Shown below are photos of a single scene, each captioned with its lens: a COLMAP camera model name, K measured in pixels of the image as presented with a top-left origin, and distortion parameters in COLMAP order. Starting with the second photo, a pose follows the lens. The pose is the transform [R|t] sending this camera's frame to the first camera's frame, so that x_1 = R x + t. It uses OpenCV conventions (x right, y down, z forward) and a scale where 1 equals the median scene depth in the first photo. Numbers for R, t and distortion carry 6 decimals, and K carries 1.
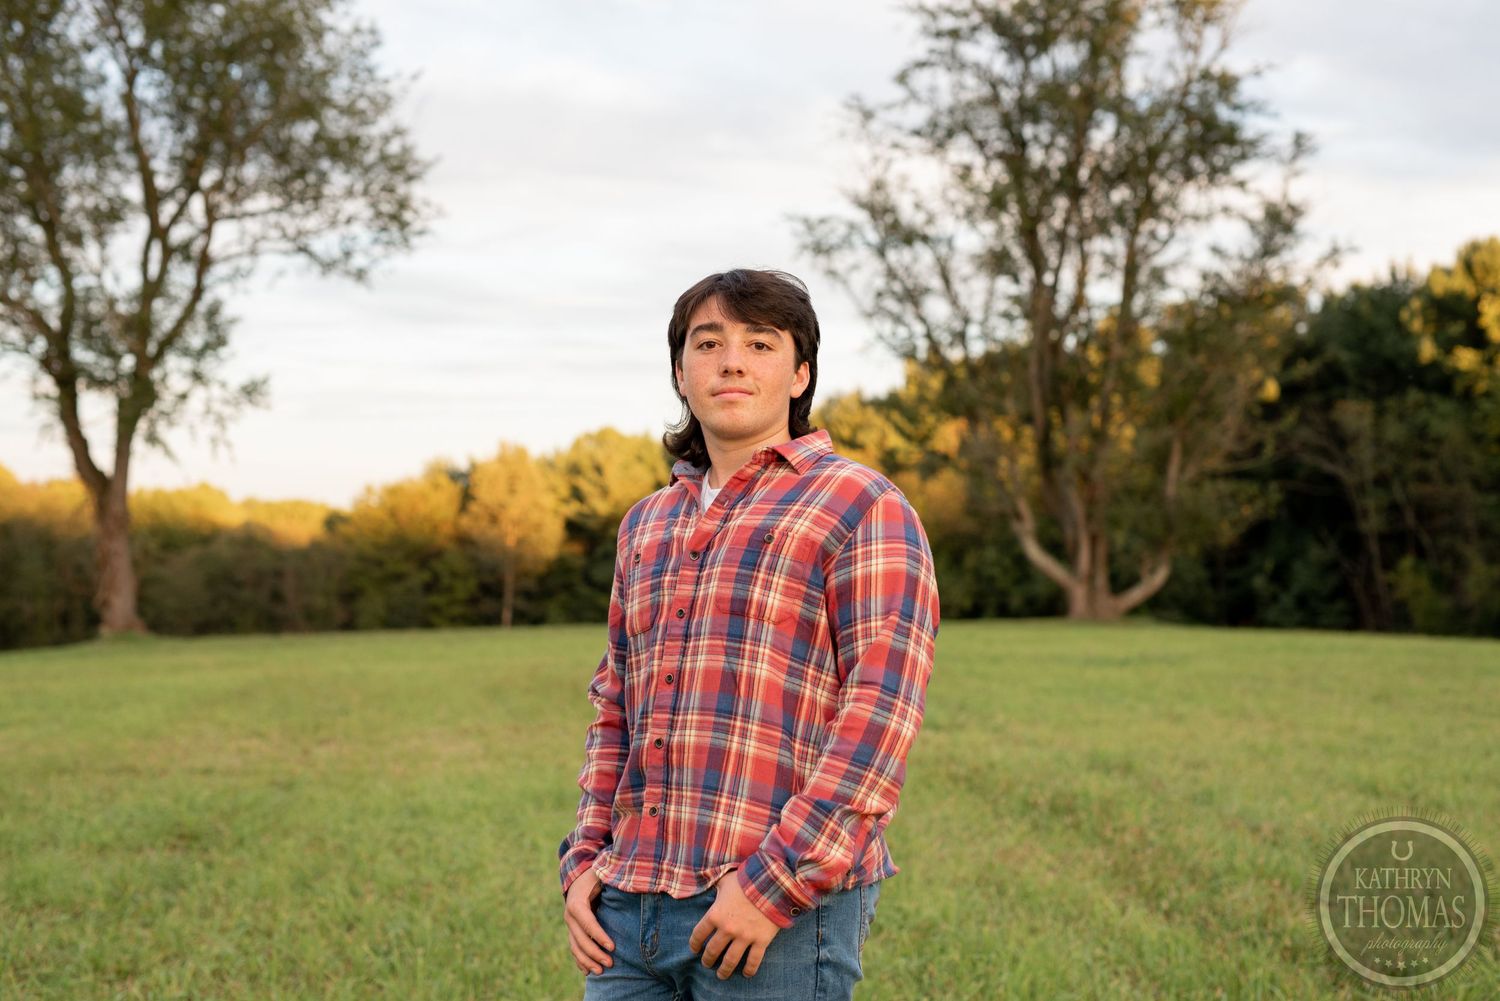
lens RADIAL K [[2100.5, 0, 757.0], [0, 2100.5, 501.3], [0, 0, 1]] dist [0.008505, 0.022233]
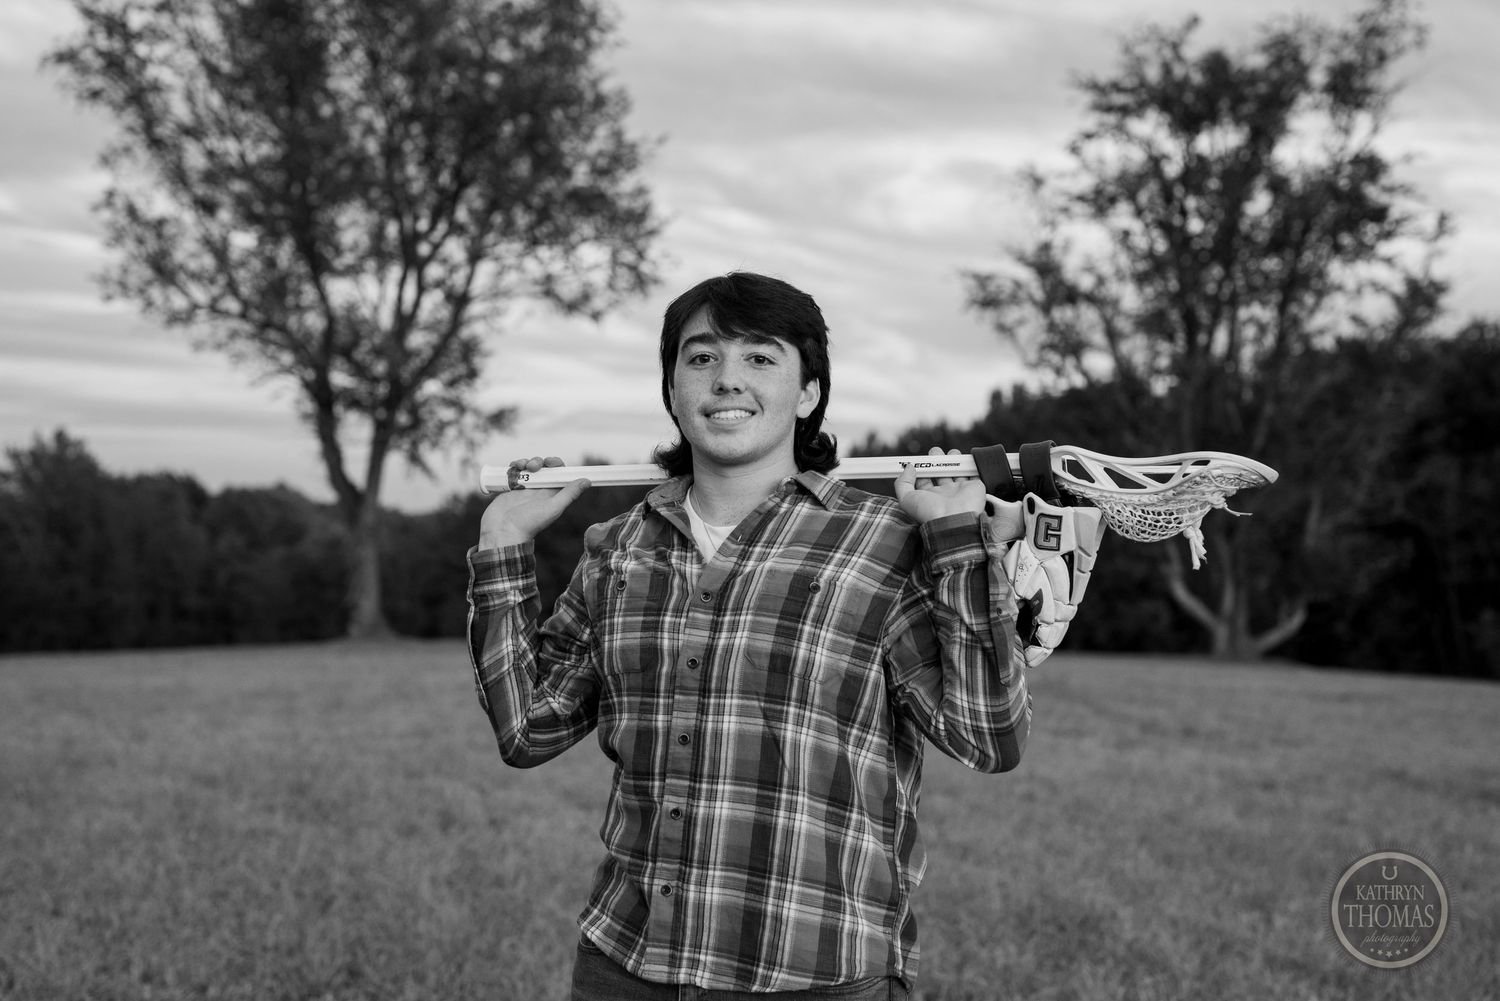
lens RADIAL K [[2100.5, 0, 757.0], [0, 2100.5, 501.3], [0, 0, 1]] dist [0.008505, 0.022233]
pose [[0.998846, 0.043102, -0.021187, -0.064584], [-0.043306, 0.999019, -0.009268, -0.003568], [0.020766, 0.010175, 0.999733, -0.083280]]
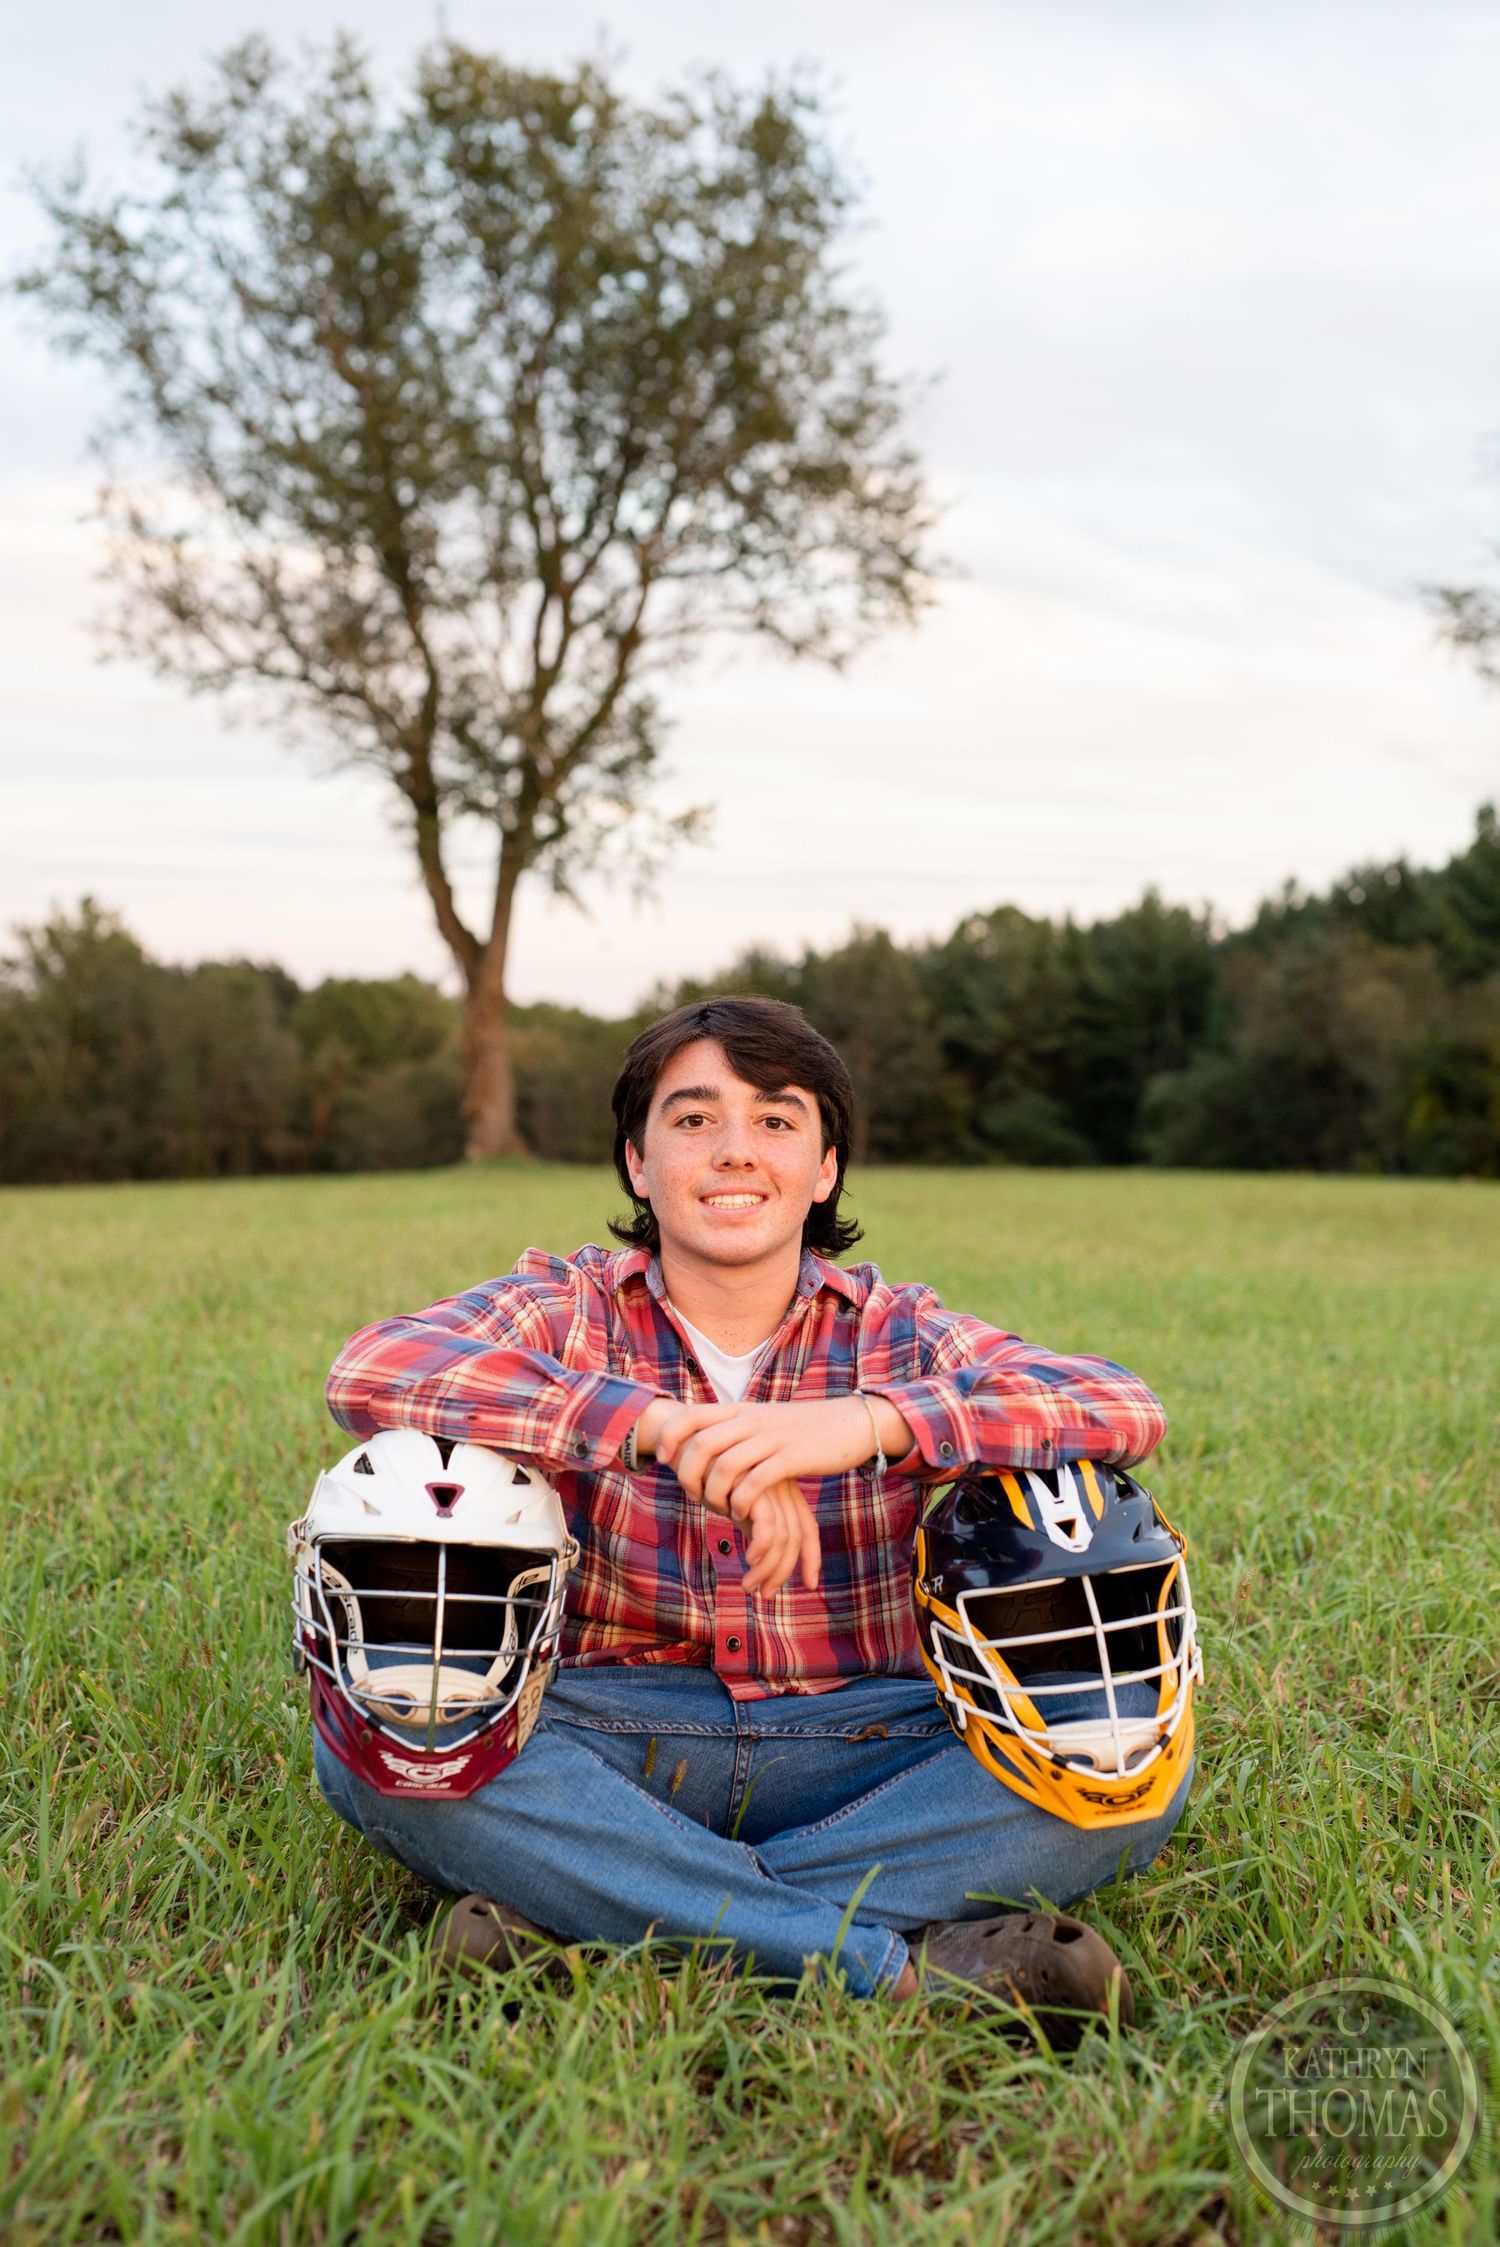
lens RADIAL K [[3146.5, 0, 745.4], [0, 3146.5, 1169.8], [0, 0, 1]] dist [0.008505, 0.022233]
pose [[0.989831, 0.037411, -0.137241, -0.057002], [-0.030846, 0.998290, 0.049655, 0.009518], [0.138864, -0.044917, 0.989292, -0.050636]]
